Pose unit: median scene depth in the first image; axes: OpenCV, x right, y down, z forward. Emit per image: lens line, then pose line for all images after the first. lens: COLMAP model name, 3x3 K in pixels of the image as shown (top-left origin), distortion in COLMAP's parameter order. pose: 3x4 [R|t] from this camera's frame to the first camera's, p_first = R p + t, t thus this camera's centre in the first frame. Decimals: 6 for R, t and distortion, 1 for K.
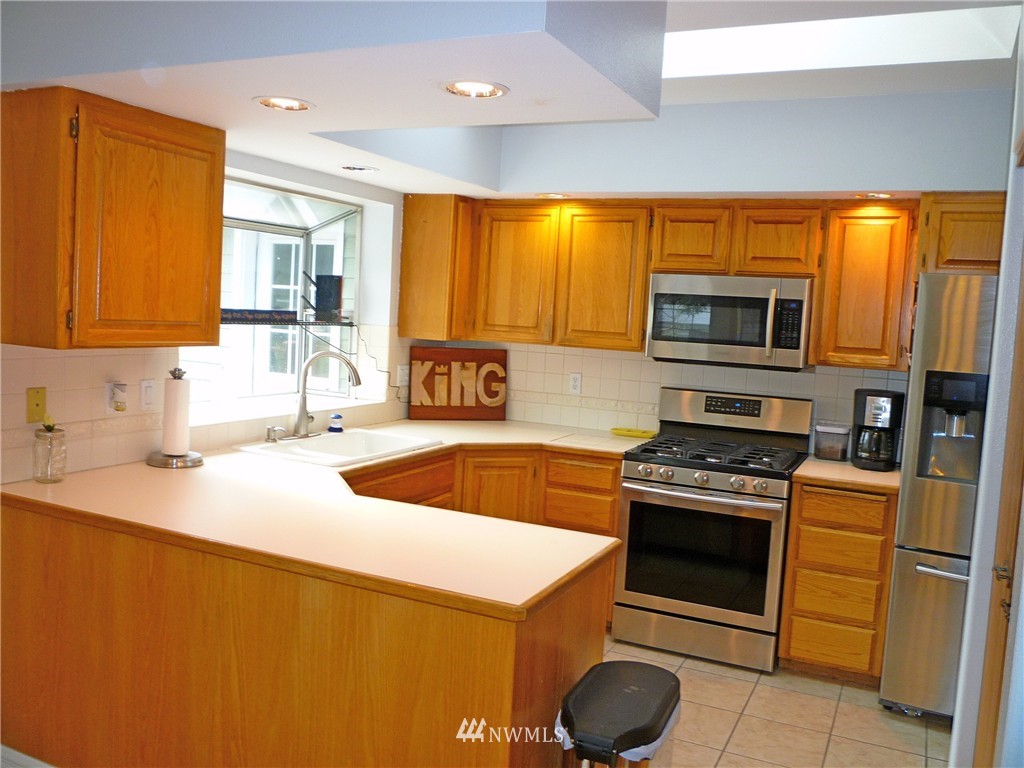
lens RADIAL K [[895.6, 0, 516.9], [0, 895.6, 387.5], [0, 0, 1]] dist [-0.050861, 0.020616]
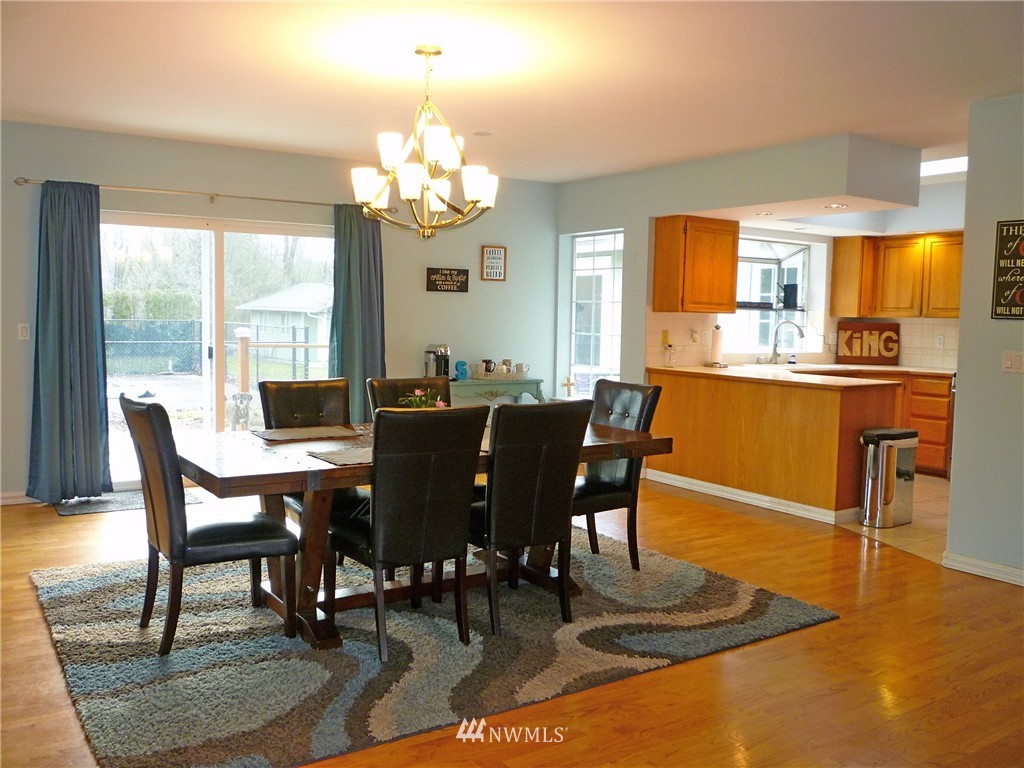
lens RADIAL K [[895.6, 0, 509.8], [0, 895.6, 390.6], [0, 0, 1]] dist [-0.050861, 0.020616]
pose [[0.855795, 0.005929, -0.517281, 0.245446], [-0.019175, 0.999611, -0.020266, 0.142818], [0.516959, 0.027263, 0.855576, -0.868647]]
